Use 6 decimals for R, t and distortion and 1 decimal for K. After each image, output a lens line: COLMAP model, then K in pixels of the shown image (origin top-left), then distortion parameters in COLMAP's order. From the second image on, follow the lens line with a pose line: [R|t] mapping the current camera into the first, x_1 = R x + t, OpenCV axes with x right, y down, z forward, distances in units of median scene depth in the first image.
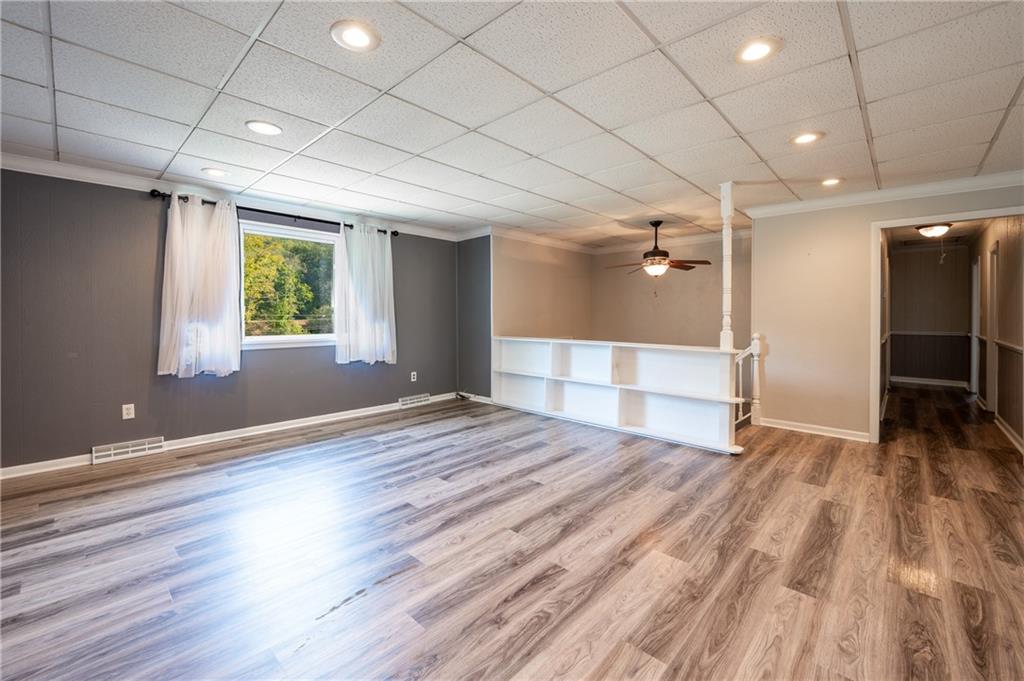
lens RADIAL K [[423.2, 0, 510.6], [0, 423.2, 321.9], [0, 0, 1]] dist [-0.000962, -0.000231]
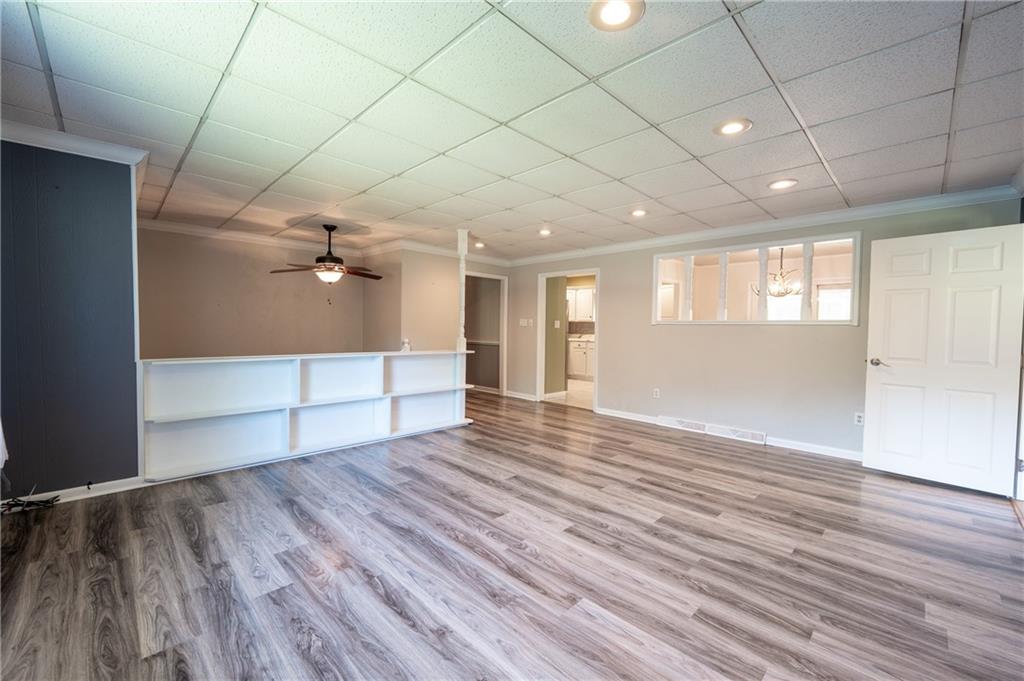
lens RADIAL K [[410.9, 0, 512.0], [0, 410.9, 340.5], [0, 0, 1]] dist [0.000254, 0.000101]
pose [[0.035466, -0.033649, 0.998804, -0.916172], [-0.004316, 0.999419, 0.033823, -0.017194], [-0.999362, -0.005510, 0.035300, 0.872543]]
